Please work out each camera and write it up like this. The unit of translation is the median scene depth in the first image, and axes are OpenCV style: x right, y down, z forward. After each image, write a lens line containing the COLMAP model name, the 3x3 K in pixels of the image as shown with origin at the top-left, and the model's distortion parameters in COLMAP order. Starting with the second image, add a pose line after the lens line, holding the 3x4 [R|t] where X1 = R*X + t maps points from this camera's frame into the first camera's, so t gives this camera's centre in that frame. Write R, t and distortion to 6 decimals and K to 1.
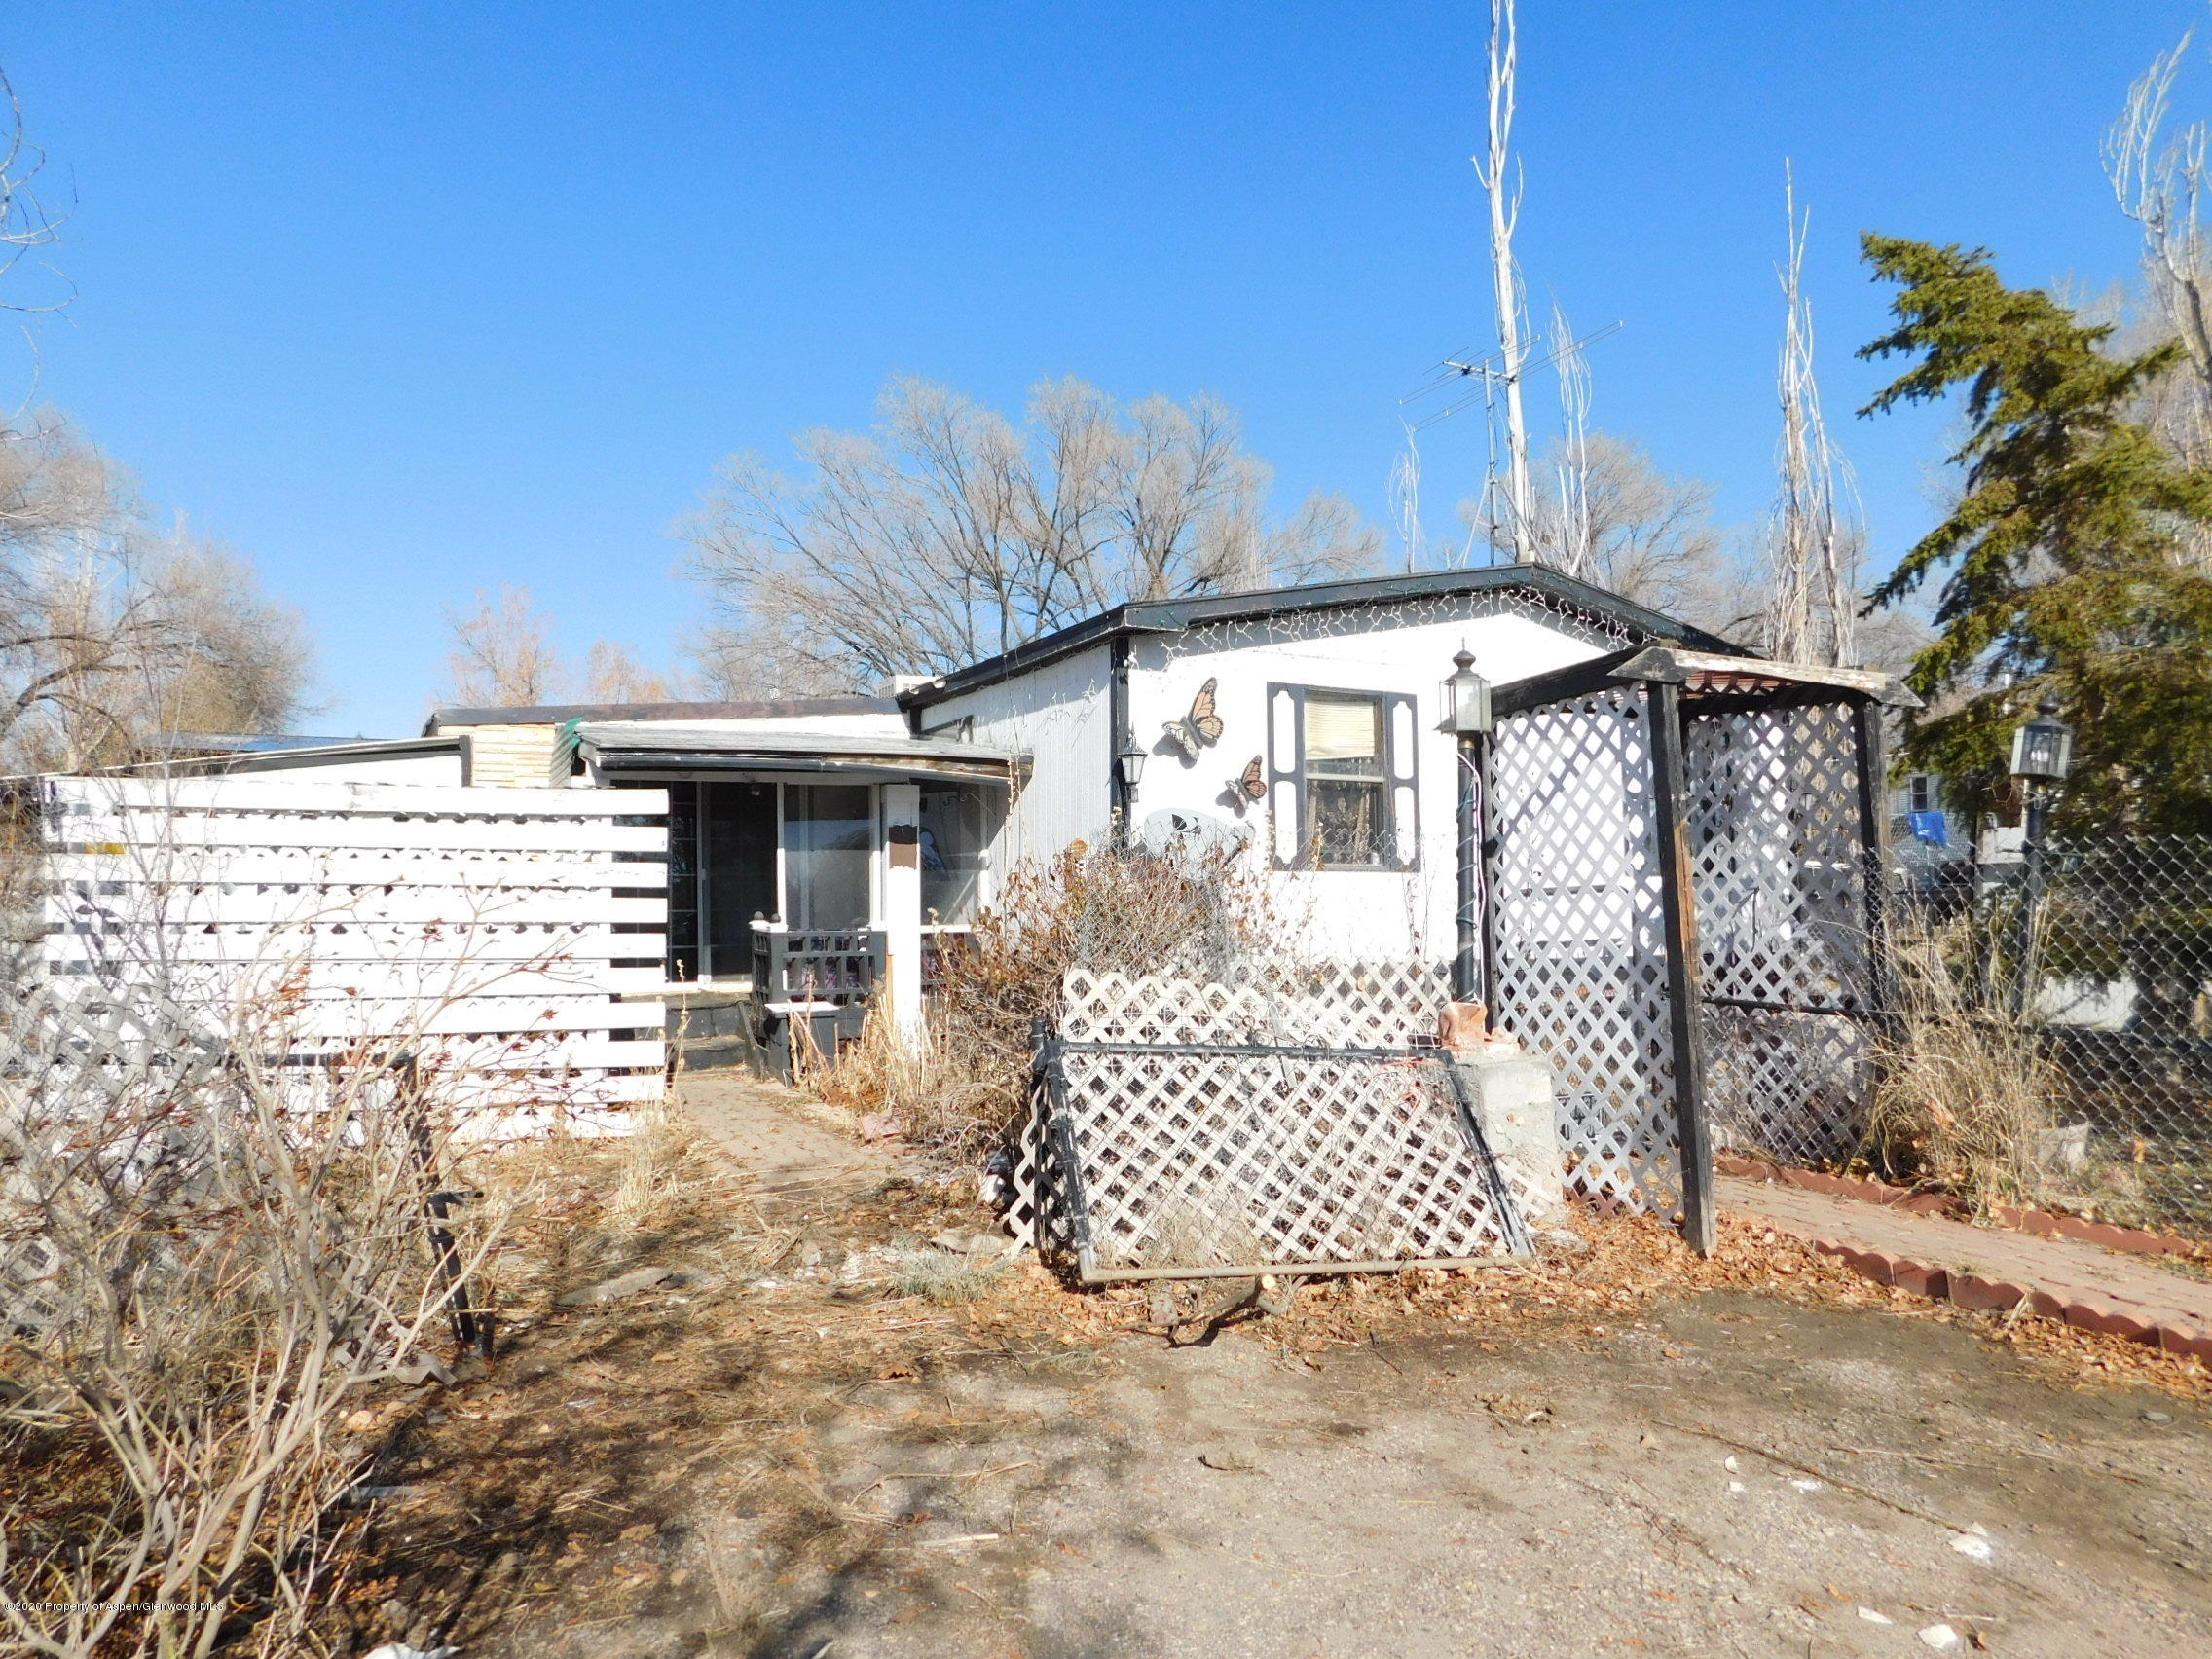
lens RADIAL K [[1463.3, 0, 1106.0], [0, 1463.3, 829.5], [0, 0, 1]] dist [-0.058445, 0.054394]
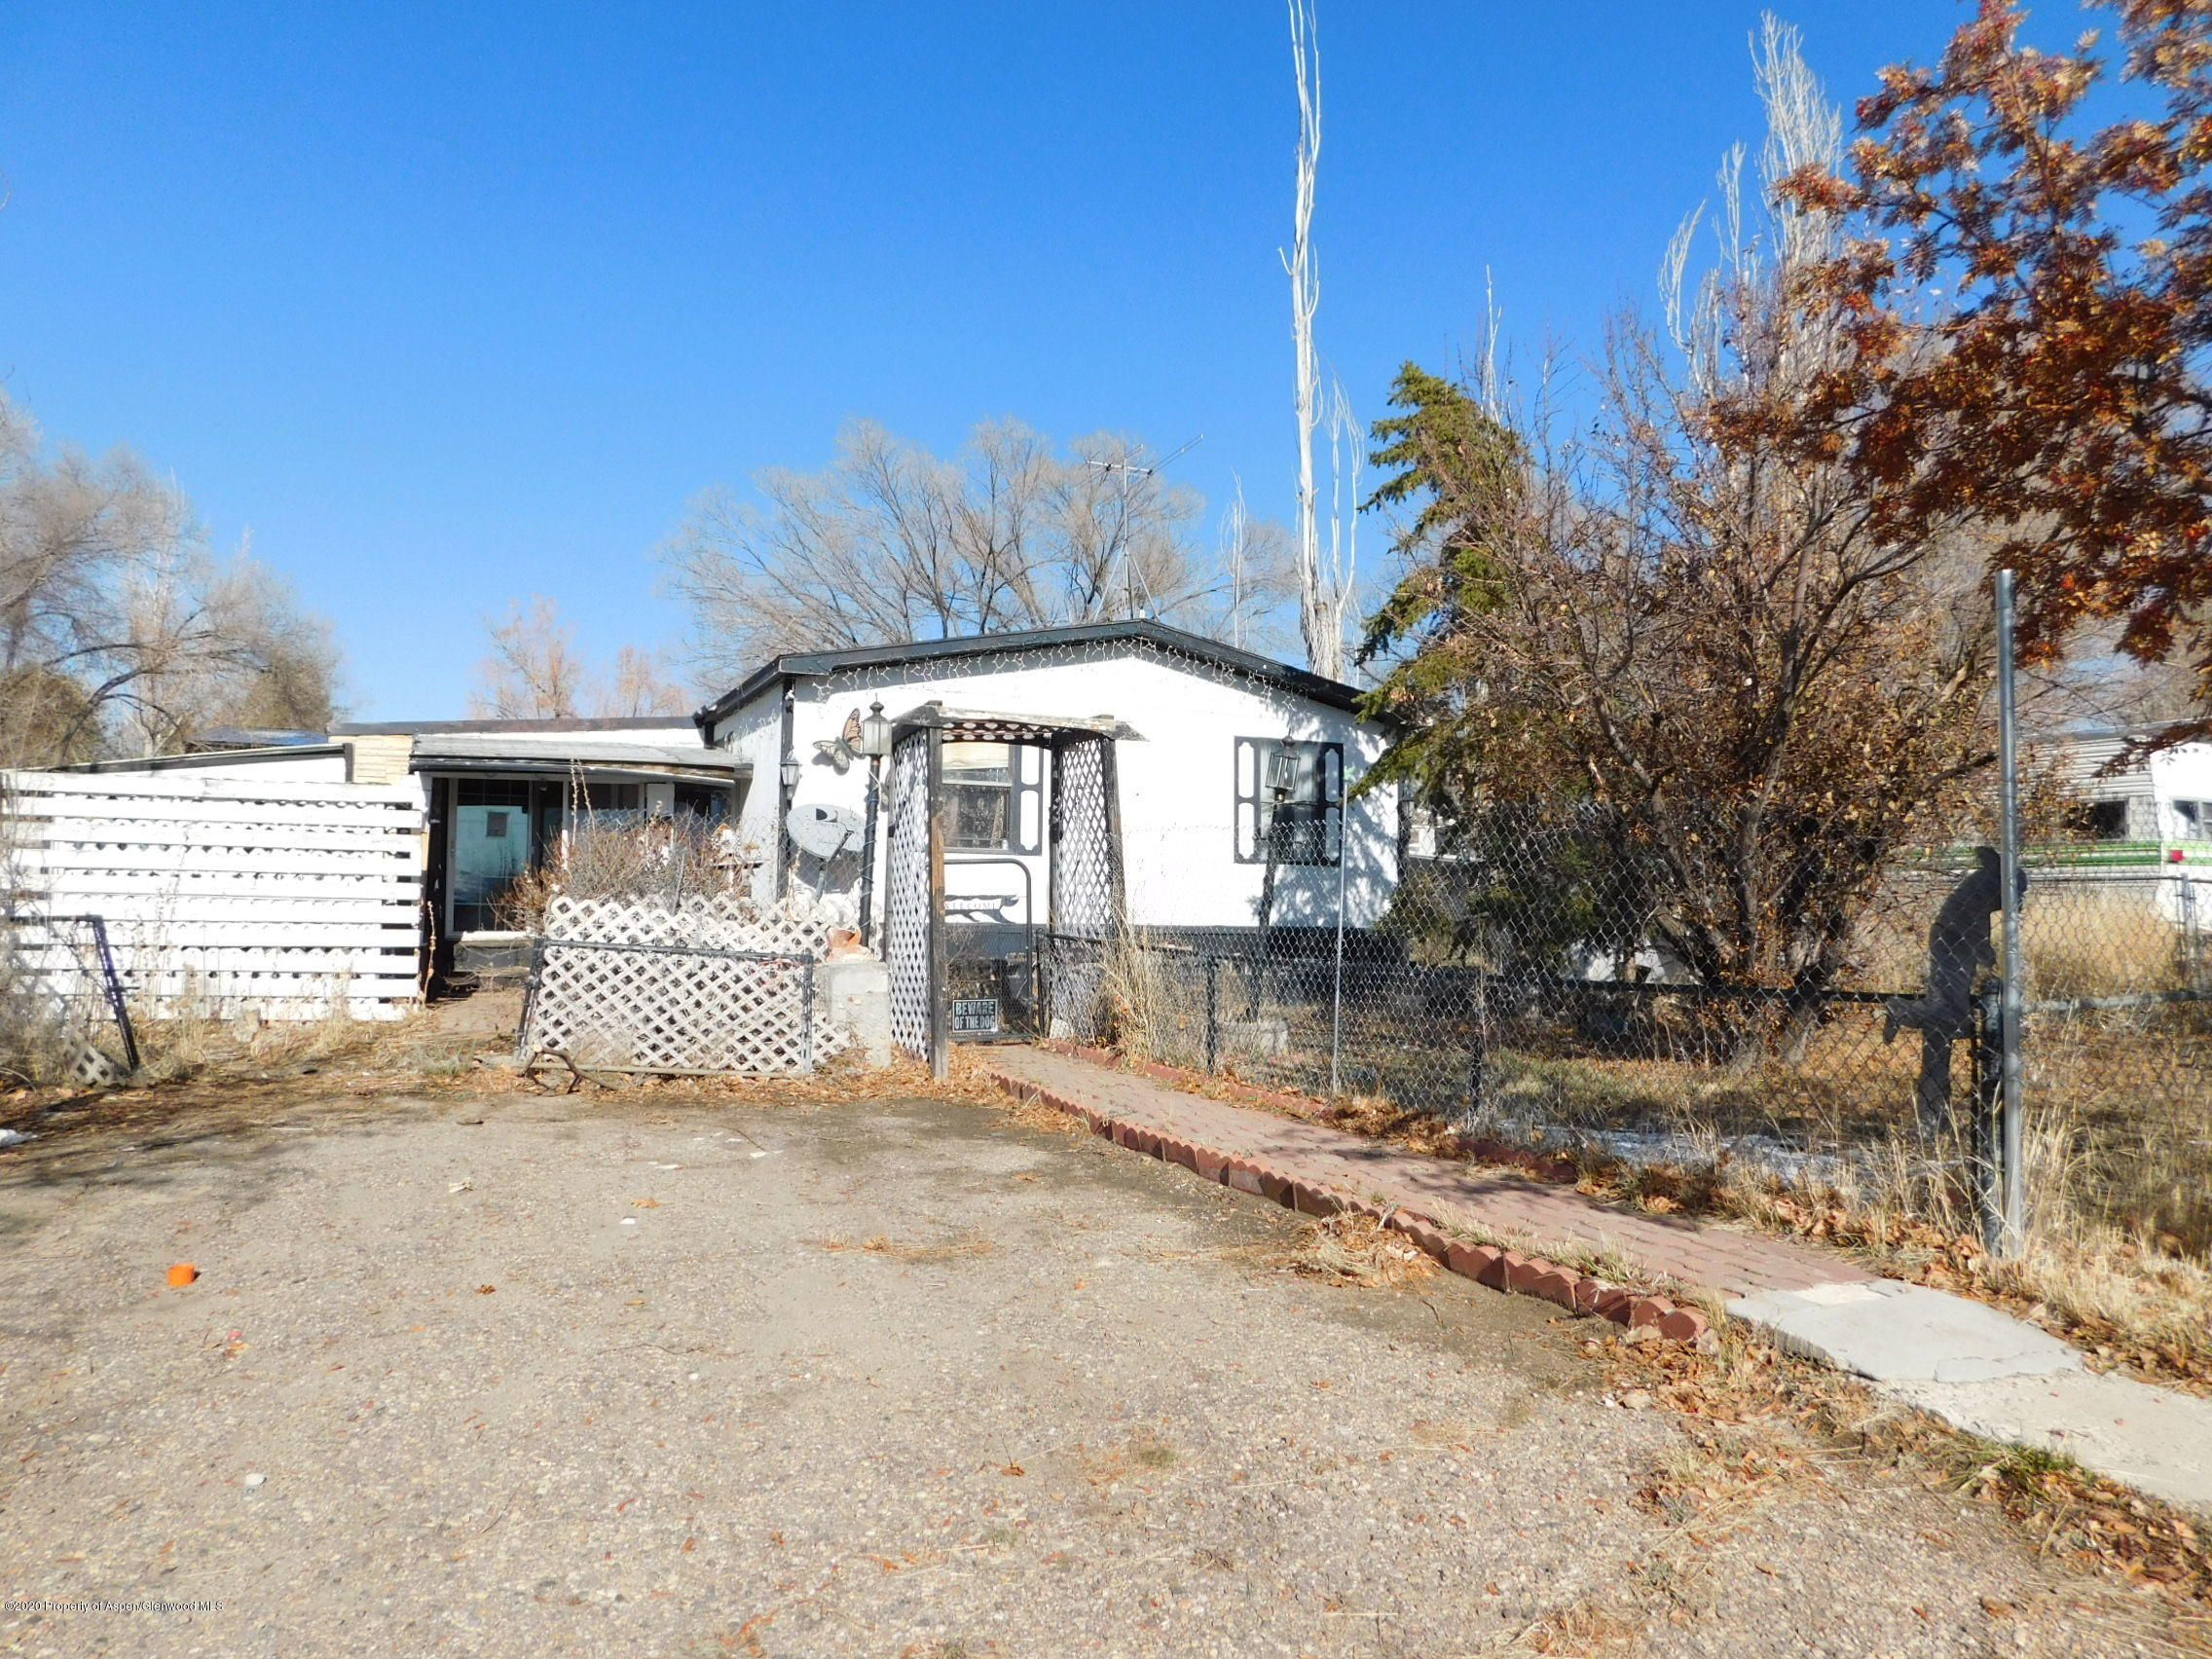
lens RADIAL K [[1461.7, 0, 1106.0], [0, 1461.7, 829.5], [0, 0, 1]] dist [-0.070334, 0.056769]
pose [[0.998662, 0.015506, -0.049329, 0.355325], [-0.015516, 0.999880, 0.000182, 0.004443], [0.049326, 0.000583, 0.998783, -0.323932]]
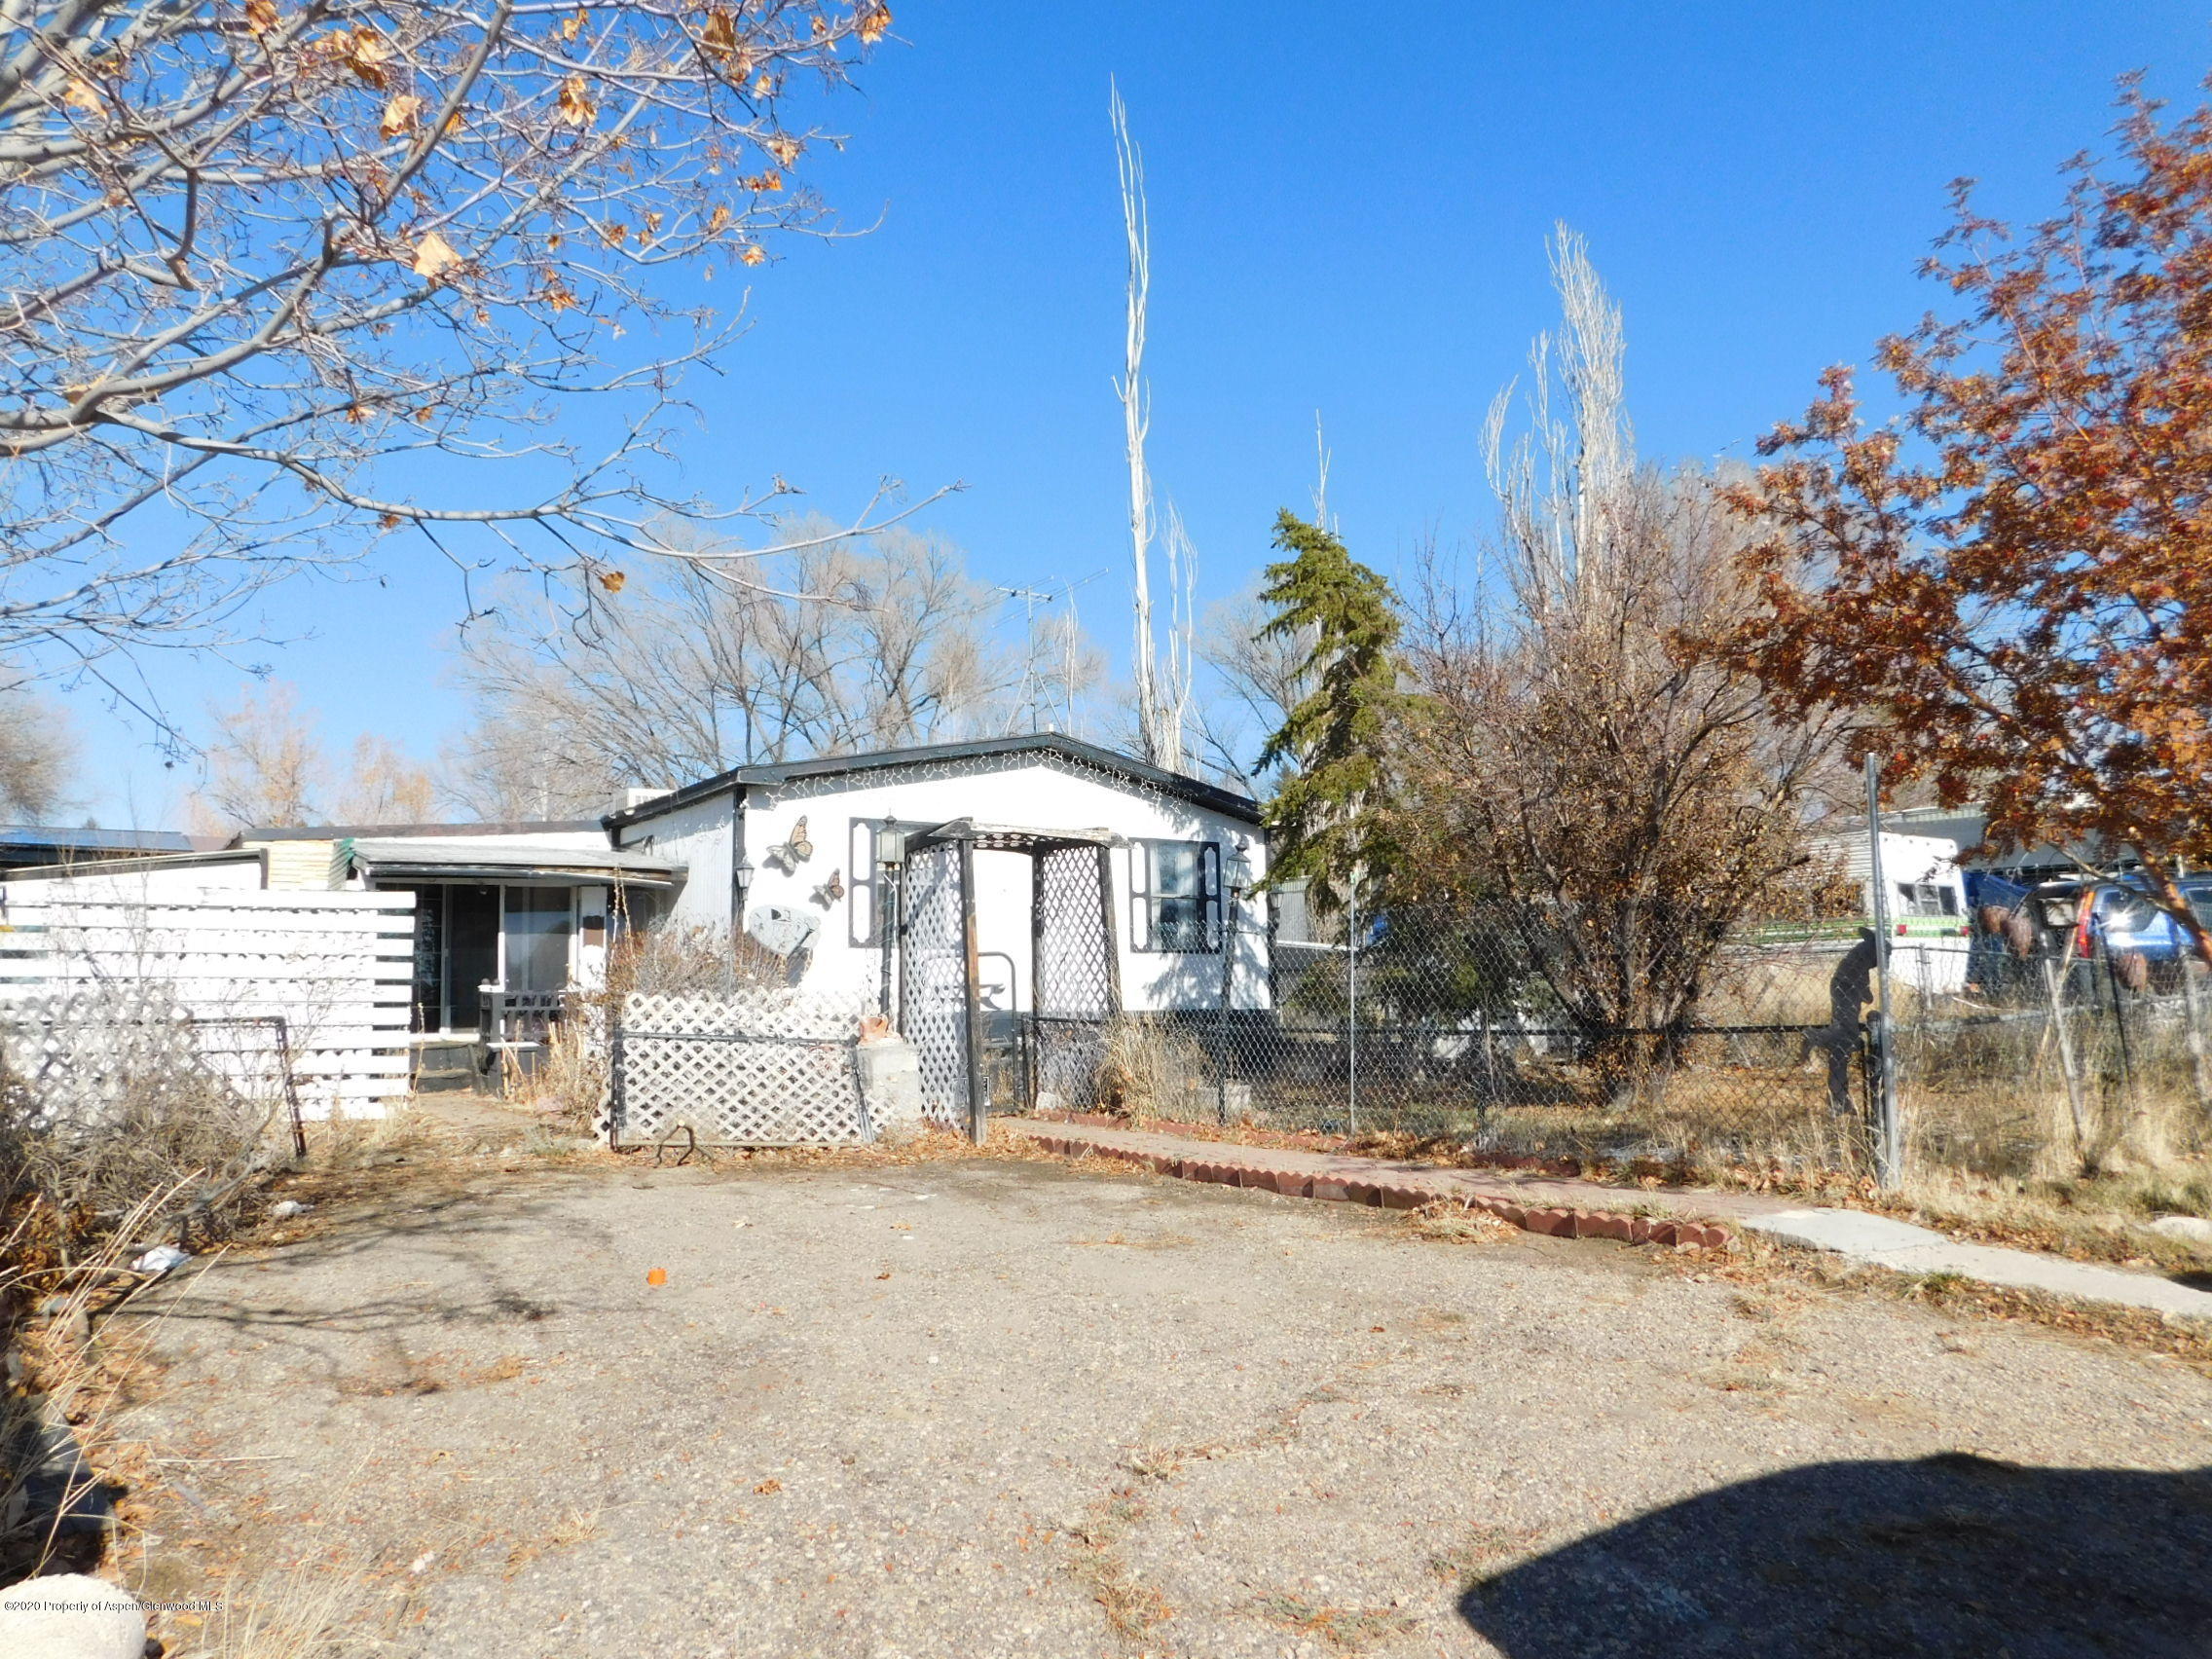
lens RADIAL K [[1523.3, 0, 1106.0], [0, 1523.3, 829.5], [0, 0, 1]] dist [-0.076158, 0.060356]
pose [[0.991918, 0.006792, 0.126699, 0.171646], [0.000864, 0.998182, -0.060273, 0.002086], [-0.126878, 0.059896, 0.990108, -0.518276]]
